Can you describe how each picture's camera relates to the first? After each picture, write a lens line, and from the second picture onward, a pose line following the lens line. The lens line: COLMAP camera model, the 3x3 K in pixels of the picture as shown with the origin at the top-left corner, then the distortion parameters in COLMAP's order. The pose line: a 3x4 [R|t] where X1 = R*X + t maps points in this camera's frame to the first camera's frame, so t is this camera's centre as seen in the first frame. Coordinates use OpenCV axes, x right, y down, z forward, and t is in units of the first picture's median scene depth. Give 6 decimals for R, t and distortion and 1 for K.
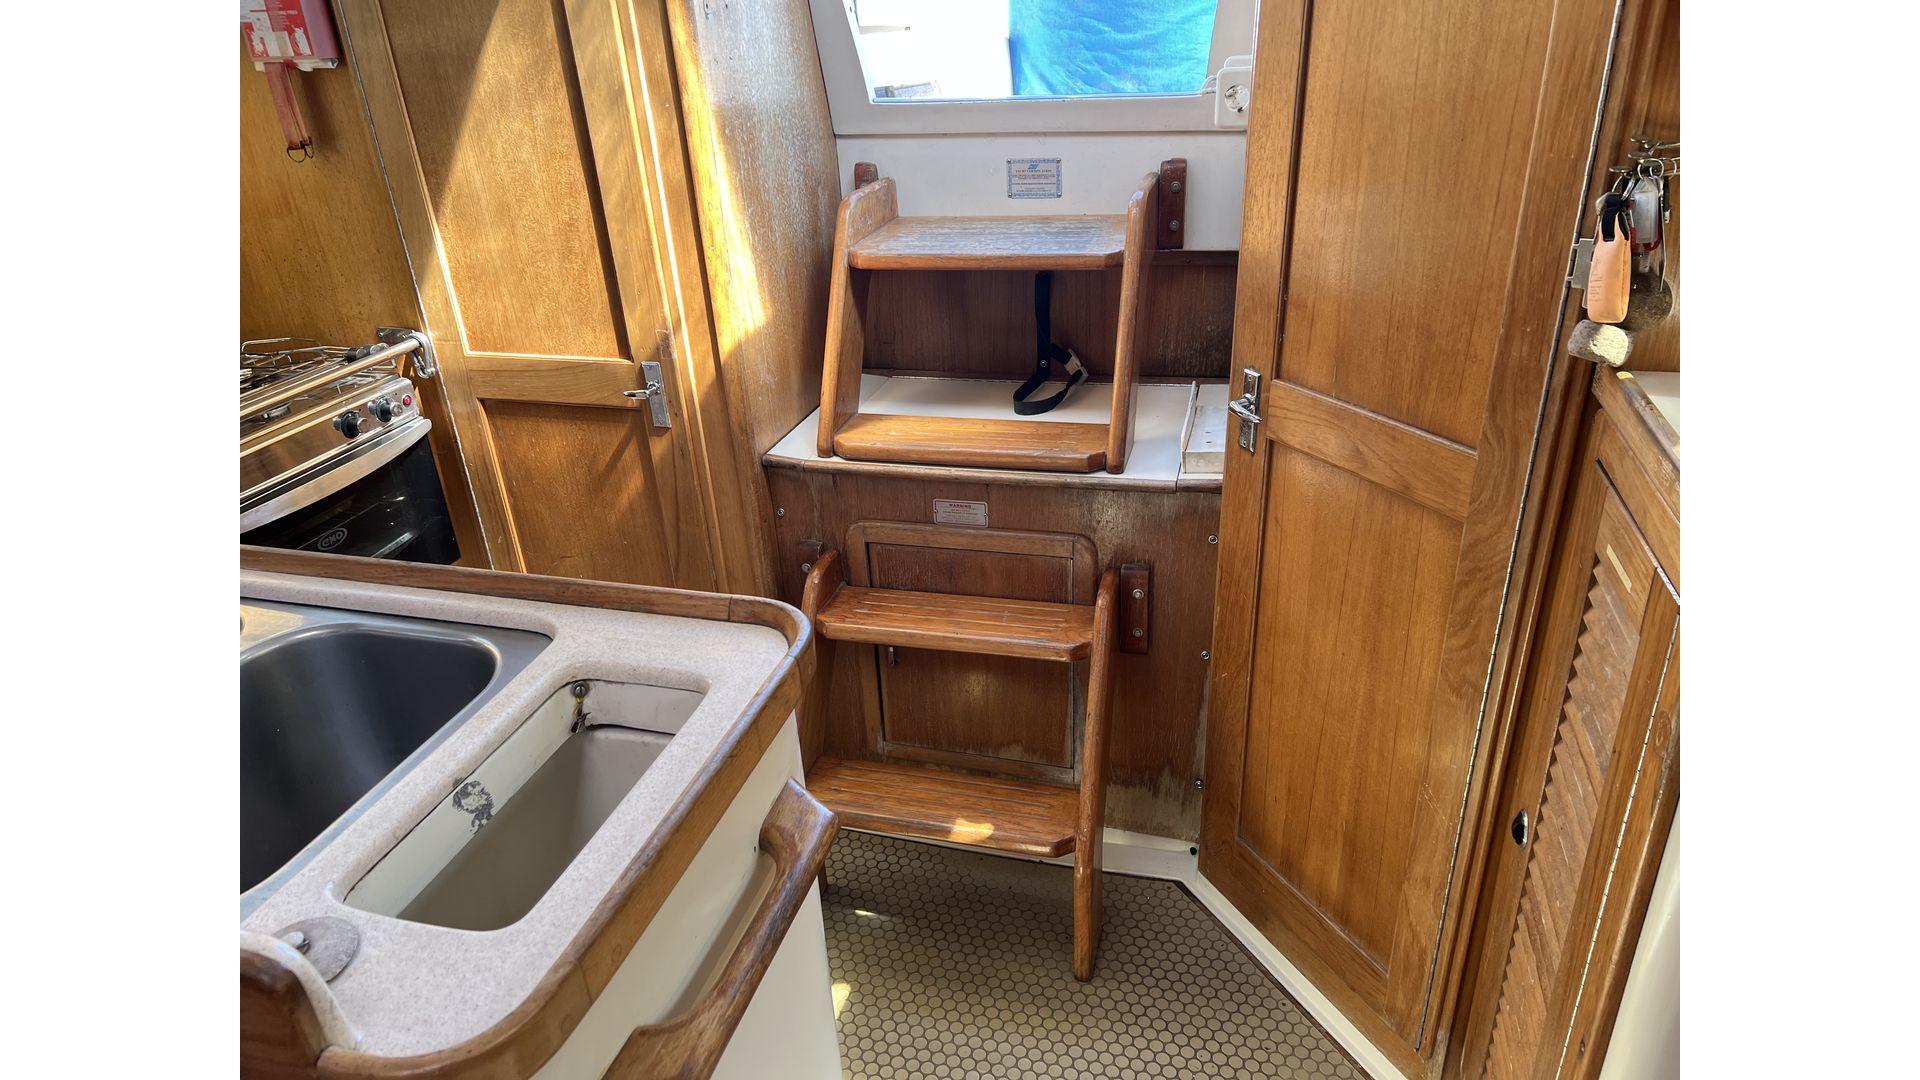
lens RADIAL K [[1079.5, 0, 955.2], [0, 1079.5, 522.0], [0, 0, 1]] dist [0.030490, -0.034071]
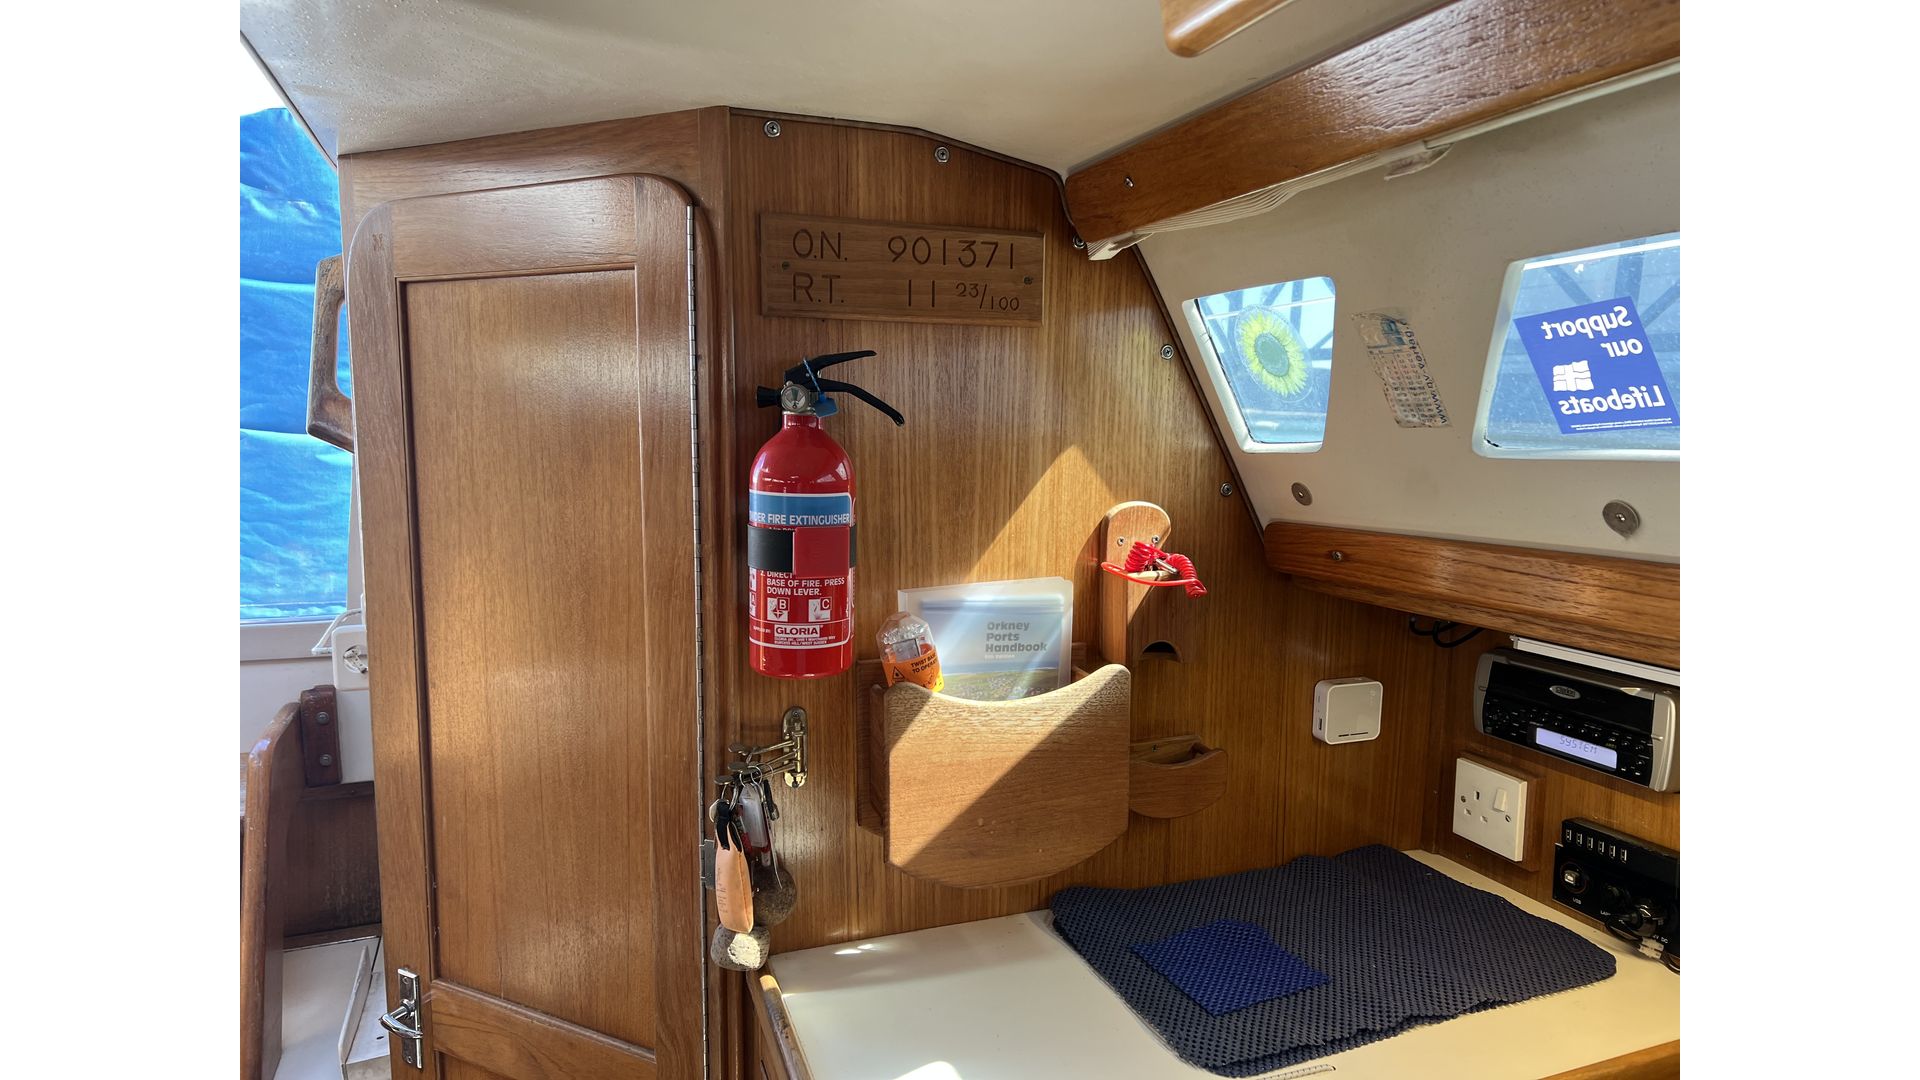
lens RADIAL K [[1079.5, 0, 954.3], [0, 1079.5, 553.3], [0, 0, 1]] dist [0.030490, -0.034071]
pose [[0.796740, -0.020287, 0.603981, 0.128514], [0.214580, 0.943808, -0.251362, -0.164803], [-0.564943, 0.329872, 0.756323, 0.027753]]
